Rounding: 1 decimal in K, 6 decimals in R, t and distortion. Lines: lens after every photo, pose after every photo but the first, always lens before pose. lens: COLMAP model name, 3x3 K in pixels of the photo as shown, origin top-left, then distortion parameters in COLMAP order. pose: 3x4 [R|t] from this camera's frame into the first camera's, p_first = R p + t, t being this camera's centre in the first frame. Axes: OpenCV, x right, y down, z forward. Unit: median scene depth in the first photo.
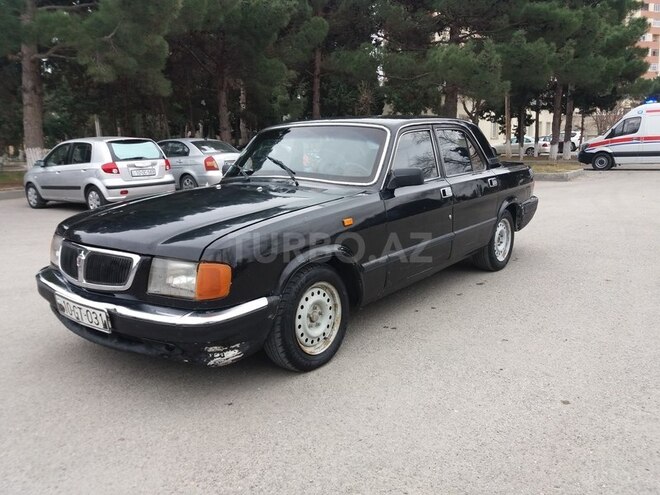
lens RADIAL K [[531.6, 0, 331.7], [0, 531.6, 245.7], [0, 0, 1]] dist [0.105139, -0.204201]
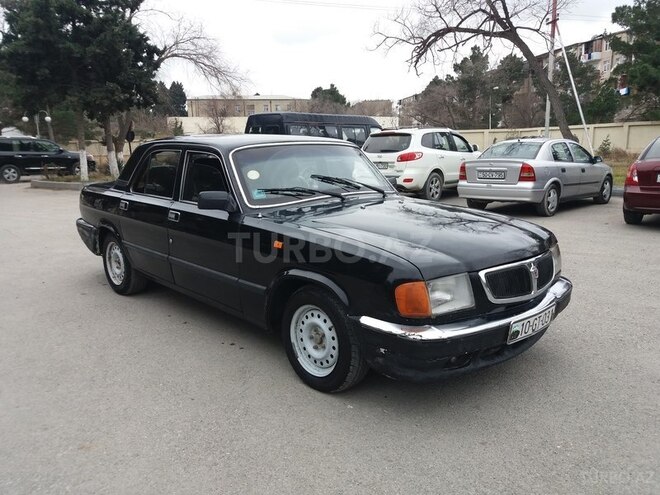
lens RADIAL K [[531.6, 0, 331.7], [0, 531.6, 245.7], [0, 0, 1]] dist [0.105139, -0.204201]
pose [[0.138313, -0.162963, 0.976889, -1.145653], [0.193177, 0.971863, 0.134774, -0.179684], [-0.971366, 0.170072, 0.165902, 0.894364]]
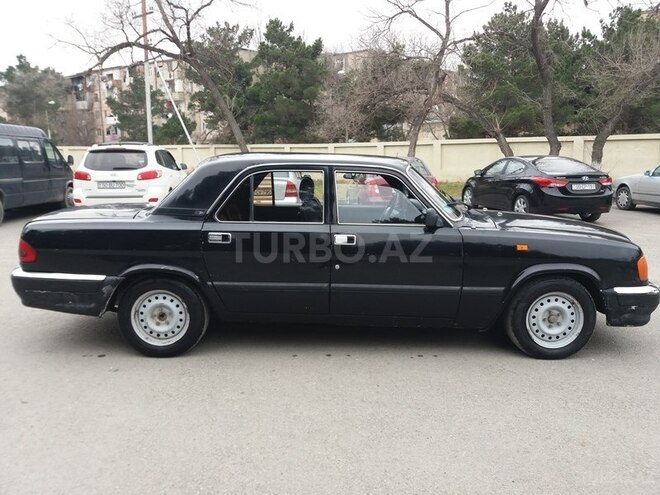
lens RADIAL K [[531.6, 0, 331.7], [0, 531.6, 245.7], [0, 0, 1]] dist [0.105139, -0.204201]
pose [[-0.625390, -0.101404, 0.773695, -0.893197], [0.157798, 0.954600, 0.252664, -0.398224], [-0.764190, 0.280101, -0.580996, 1.965122]]
